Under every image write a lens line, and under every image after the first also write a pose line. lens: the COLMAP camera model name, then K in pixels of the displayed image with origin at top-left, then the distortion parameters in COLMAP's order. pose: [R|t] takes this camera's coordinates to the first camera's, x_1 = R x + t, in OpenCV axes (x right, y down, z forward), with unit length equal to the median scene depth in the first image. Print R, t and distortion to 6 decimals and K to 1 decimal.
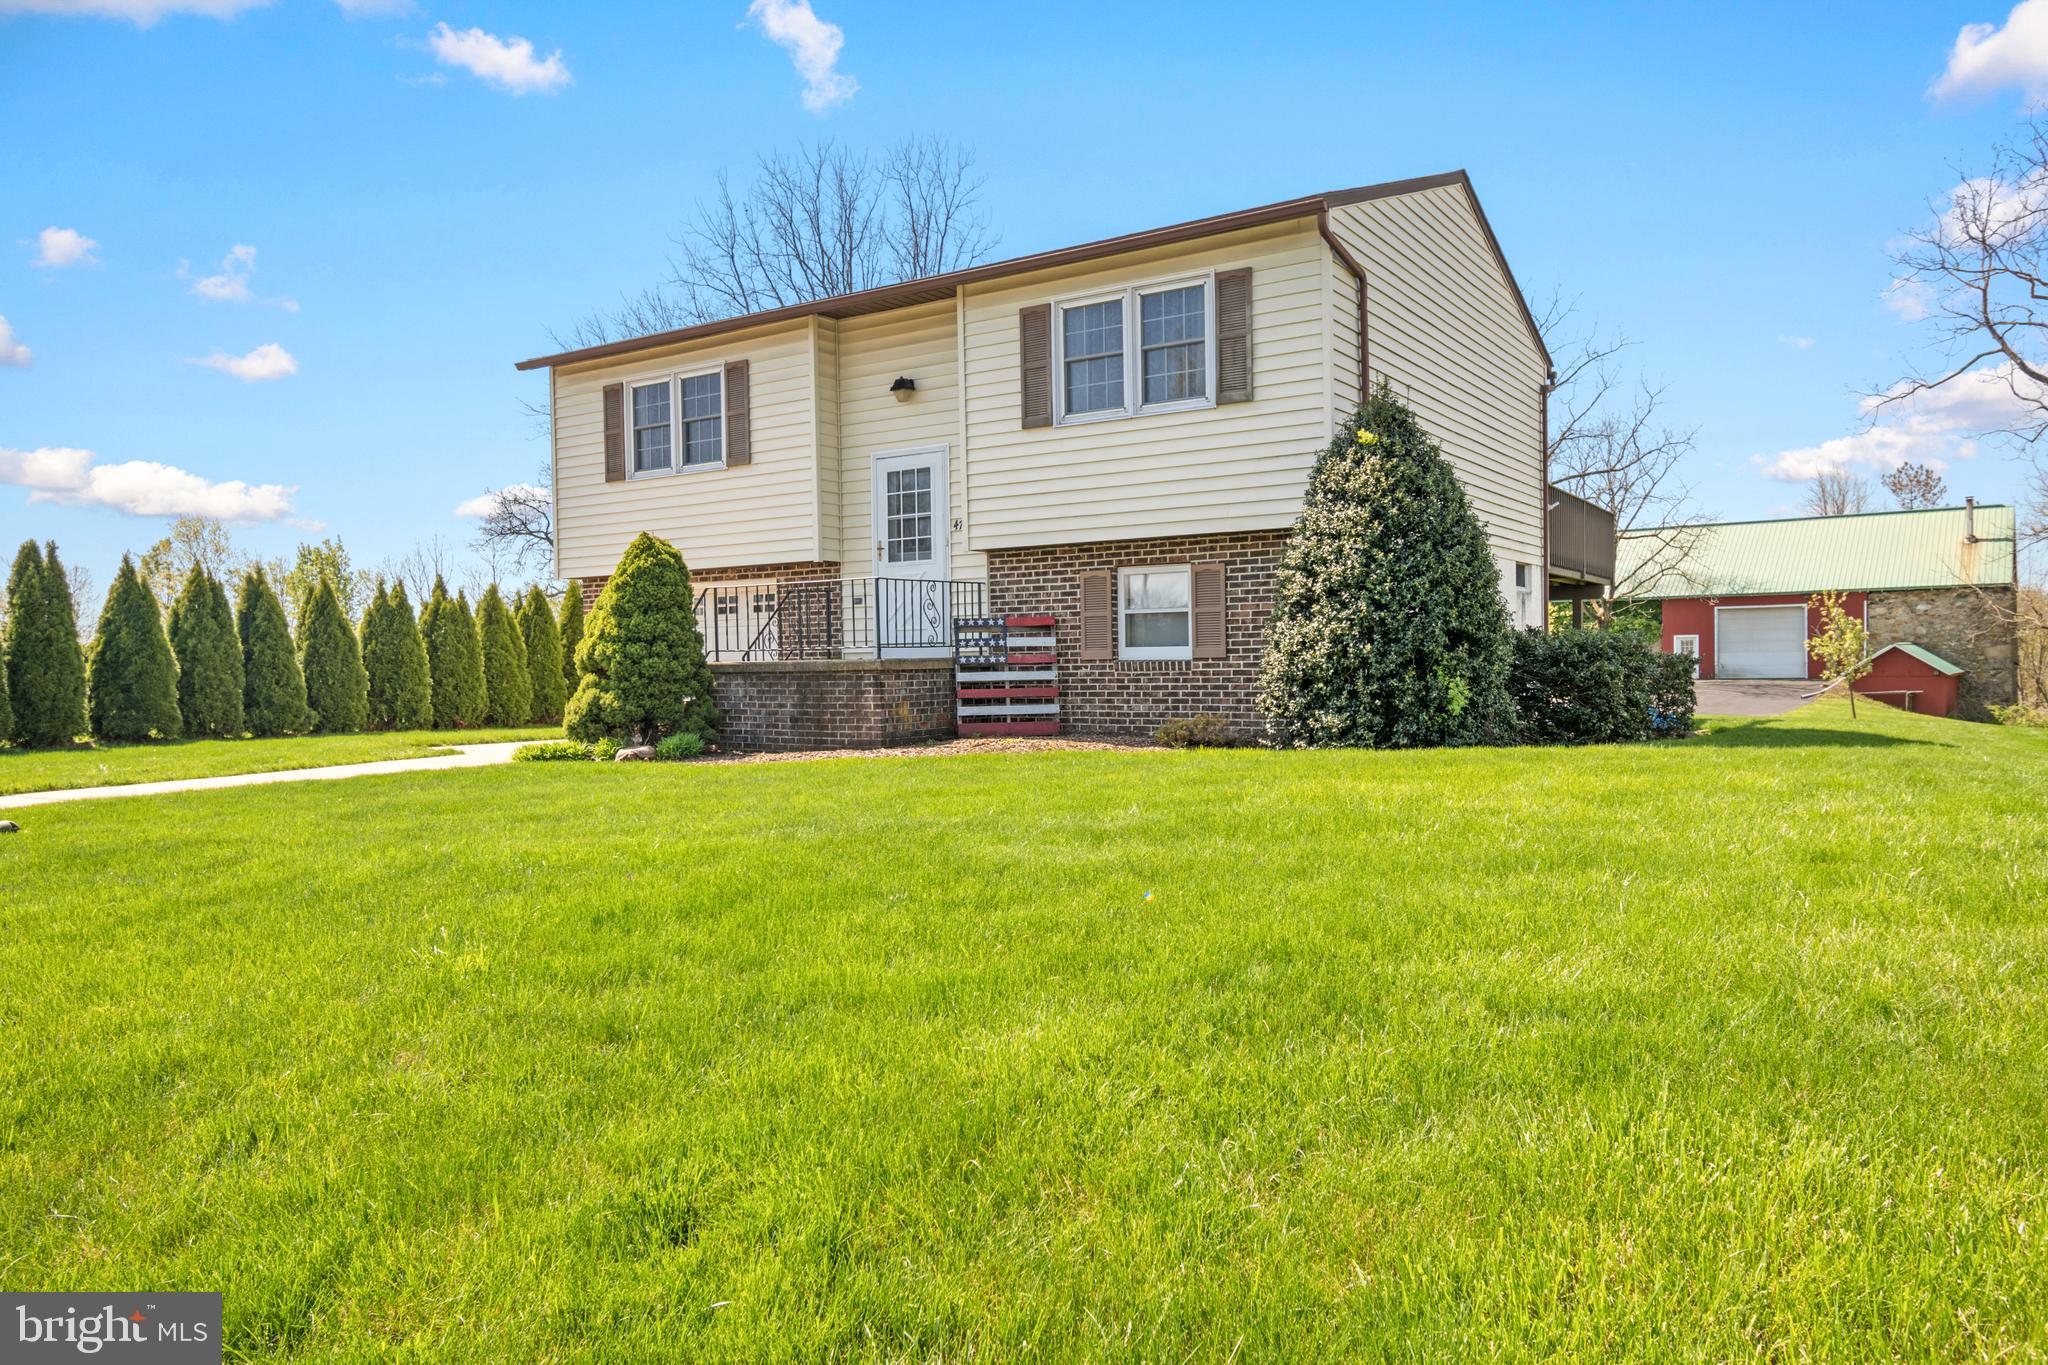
lens RADIAL K [[1328.0, 0, 1013.7], [0, 1328.0, 689.2], [0, 0, 1]] dist [0.004924, 0.002706]
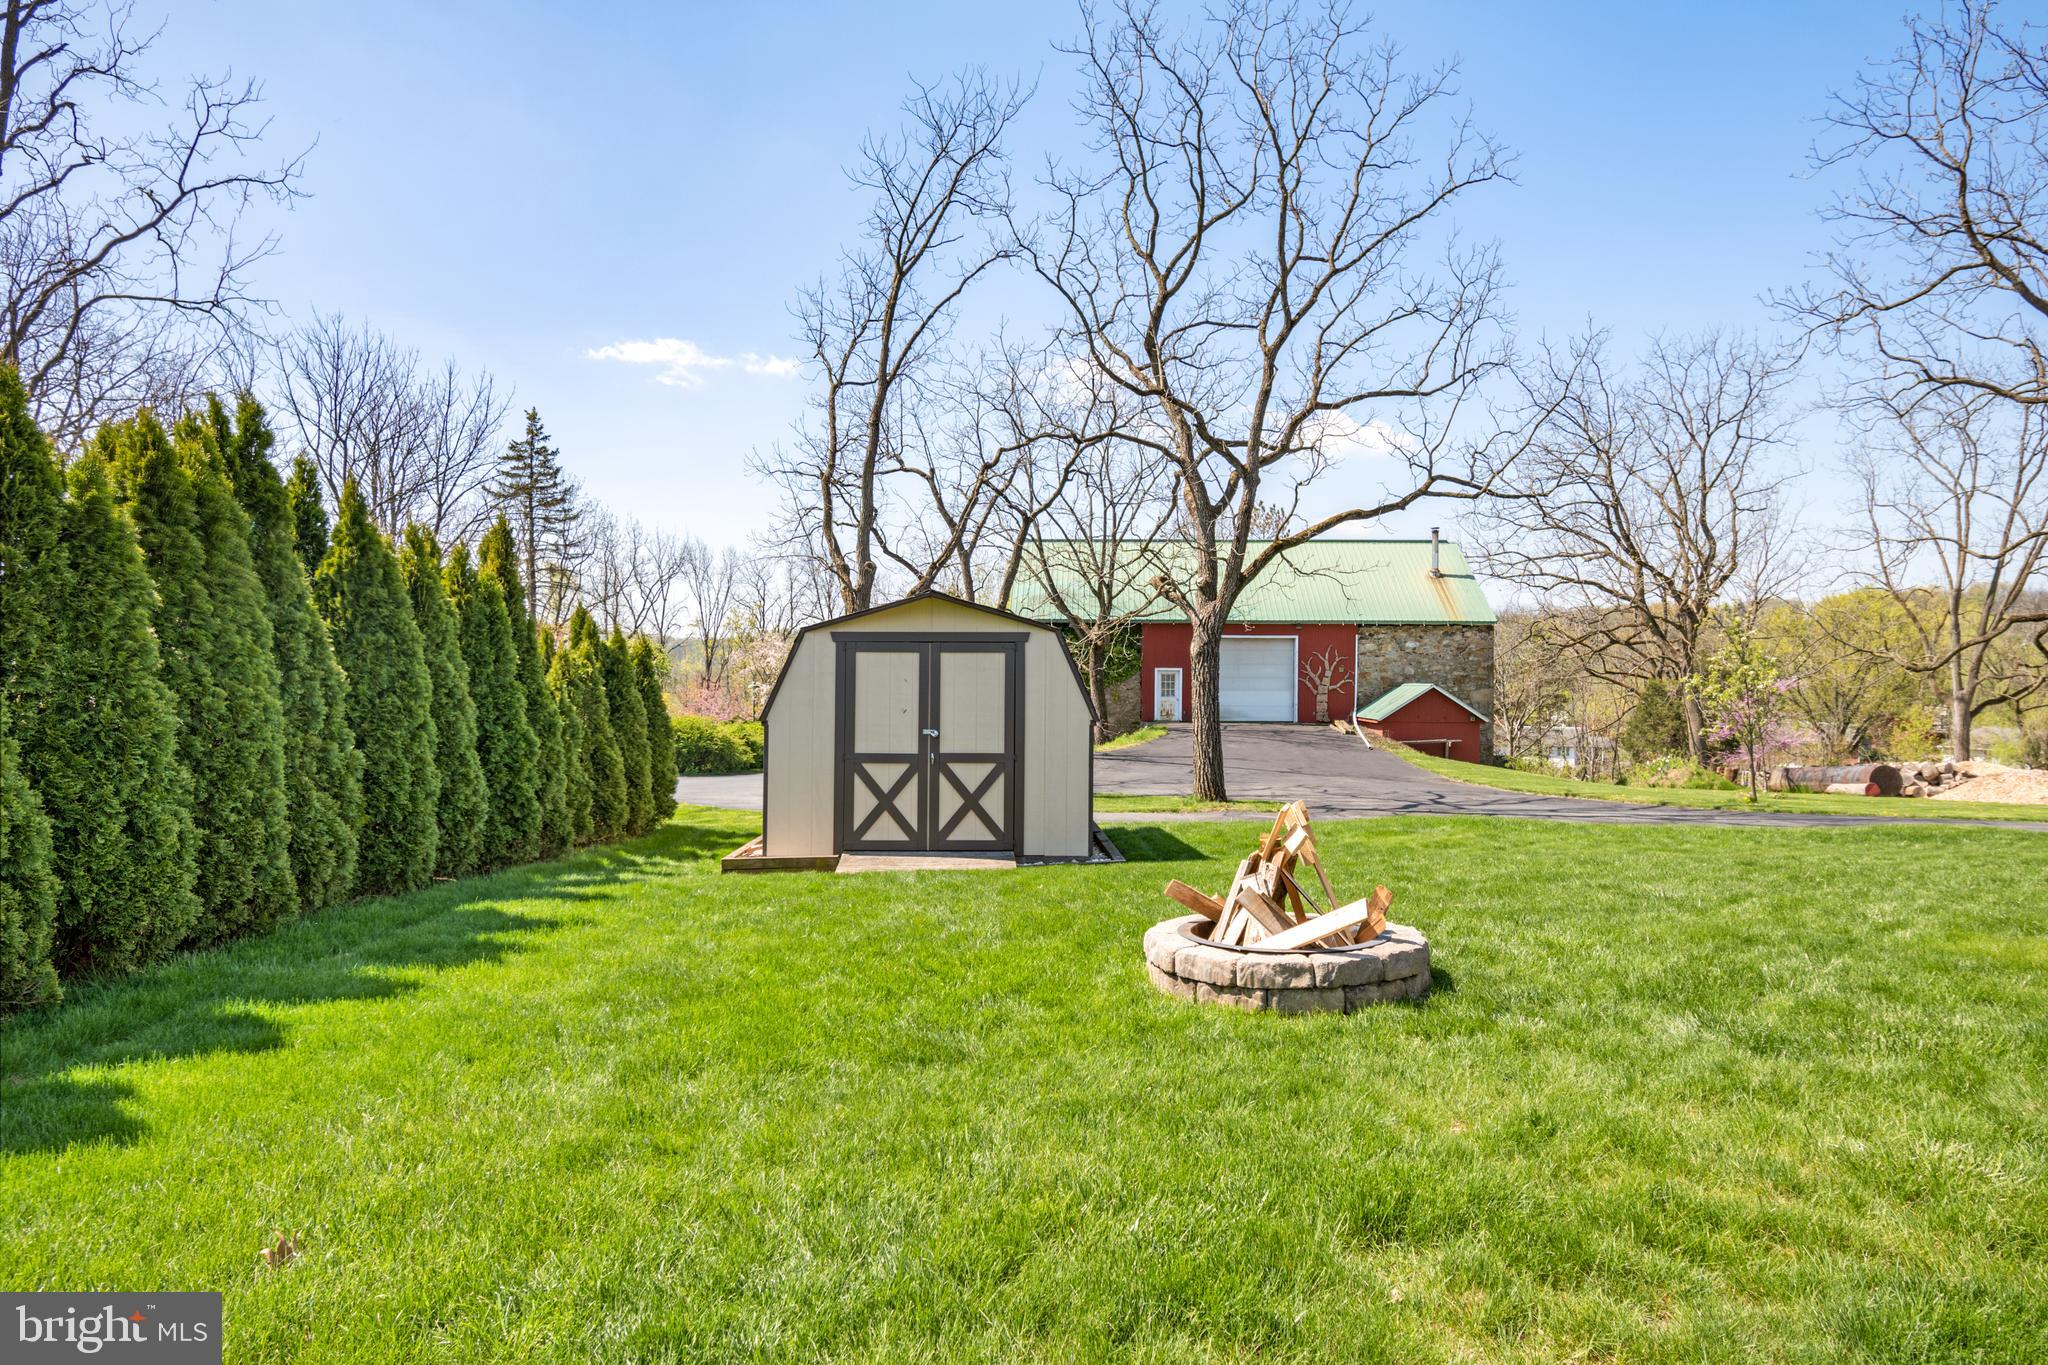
lens RADIAL K [[1288.5, 0, 1027.4], [0, 1288.5, 692.0], [0, 0, 1]] dist [0.002340, 0.004366]
pose [[0.817396, 0.018333, 0.575785, -0.127492], [-0.006707, 0.999729, -0.022309, -0.038157], [-0.576037, 0.014373, 0.817297, 1.955065]]
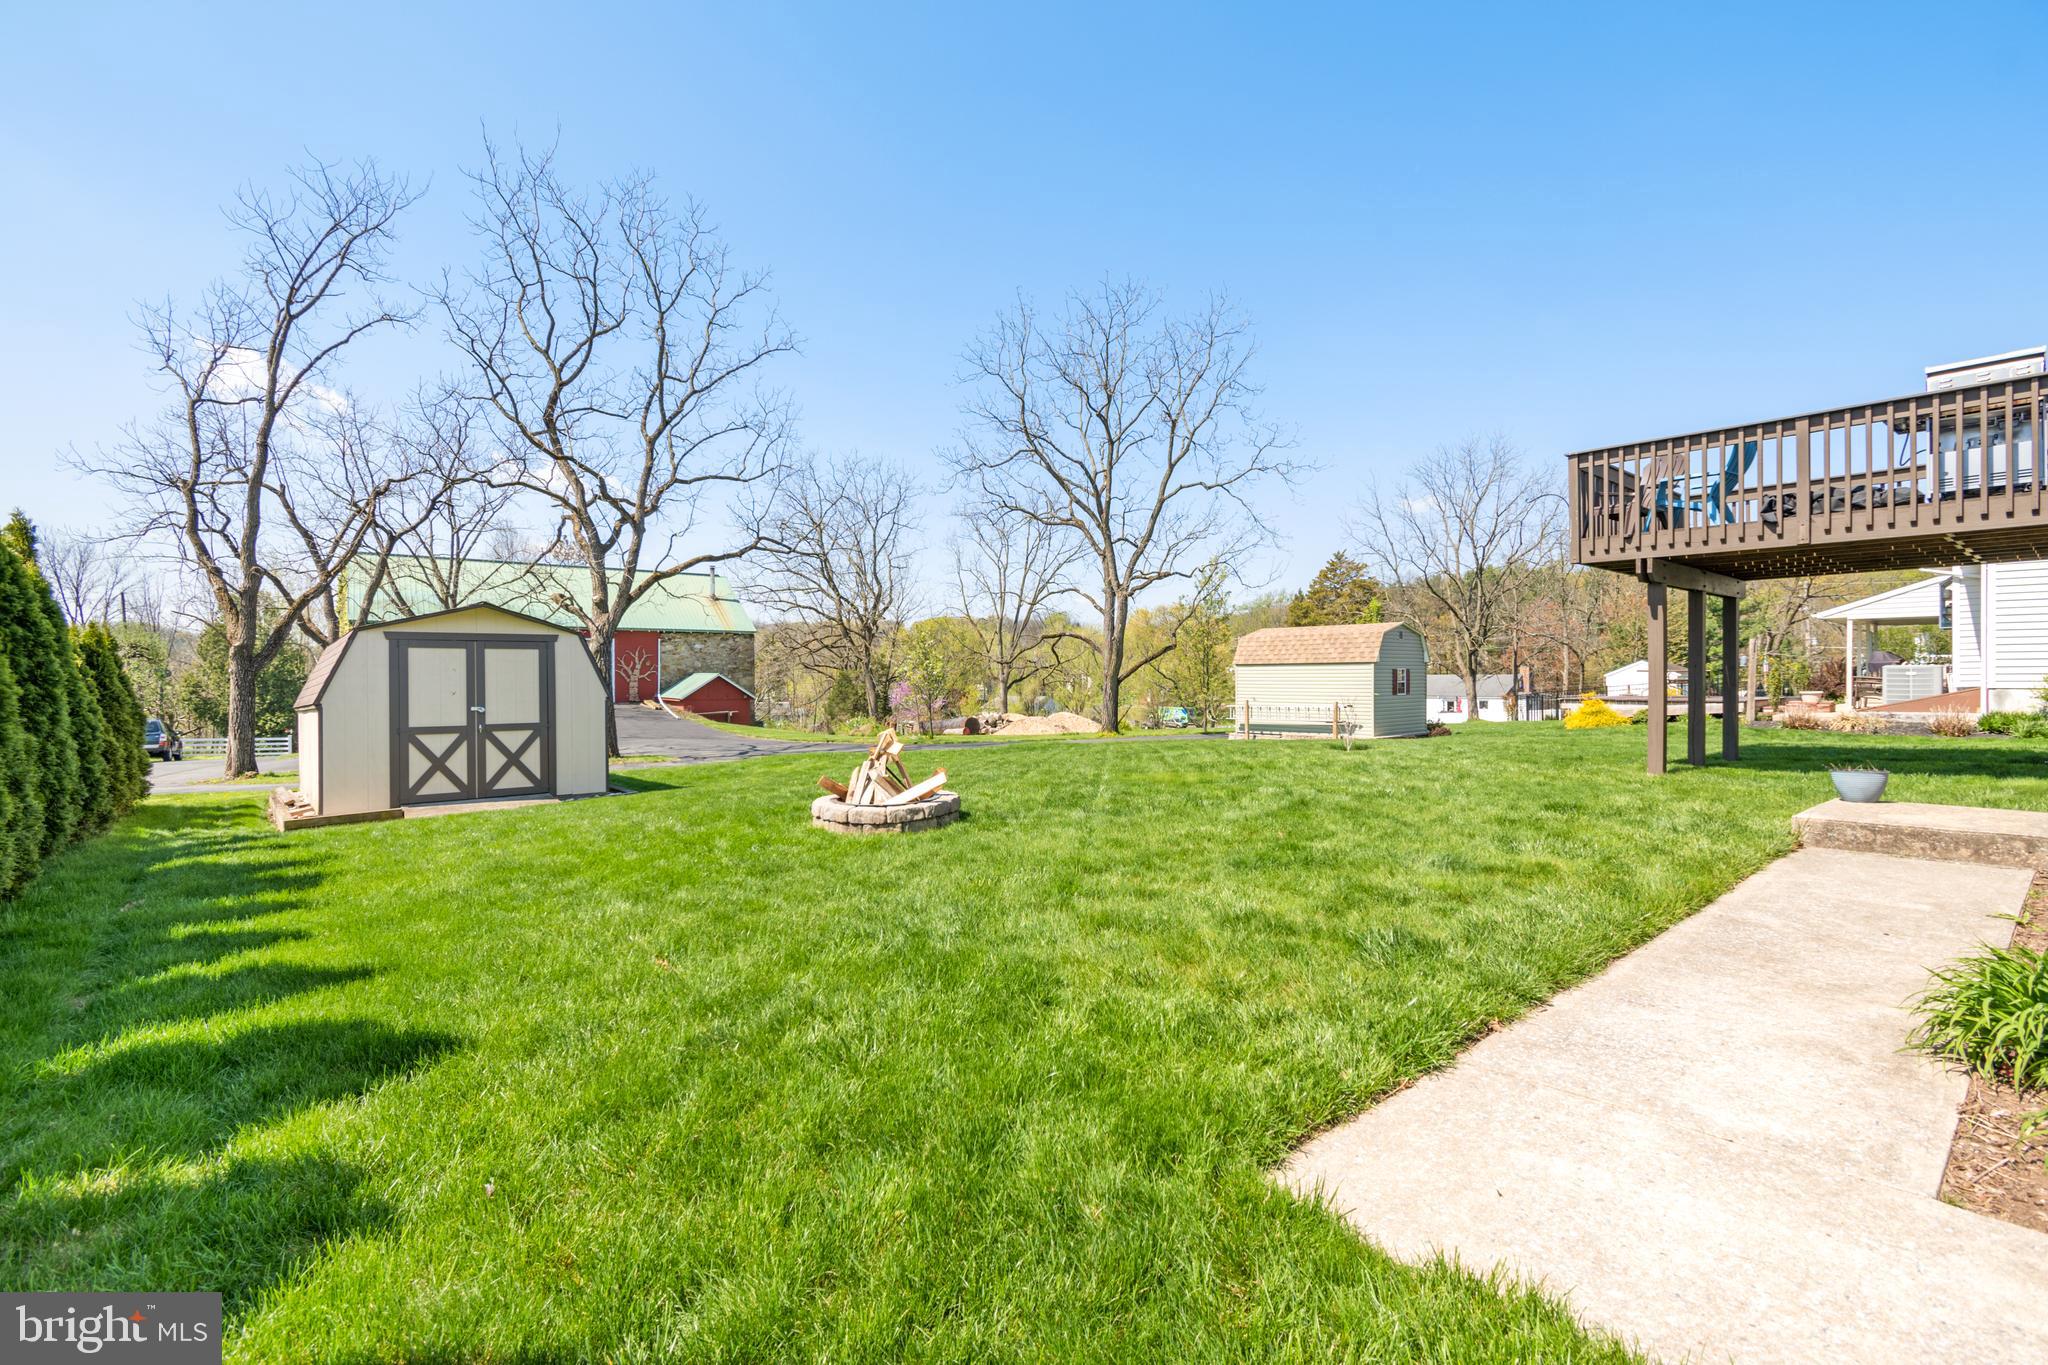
lens RADIAL K [[908.7, 0, 1019.9], [0, 908.7, 683.6], [0, 0, 1]] dist [0.010170, -0.000651]
pose [[0.284624, 0.007012, 0.958614, -0.321261], [0.020505, 0.999700, -0.013401, -0.031879], [-0.958420, 0.023470, 0.284394, 2.005528]]
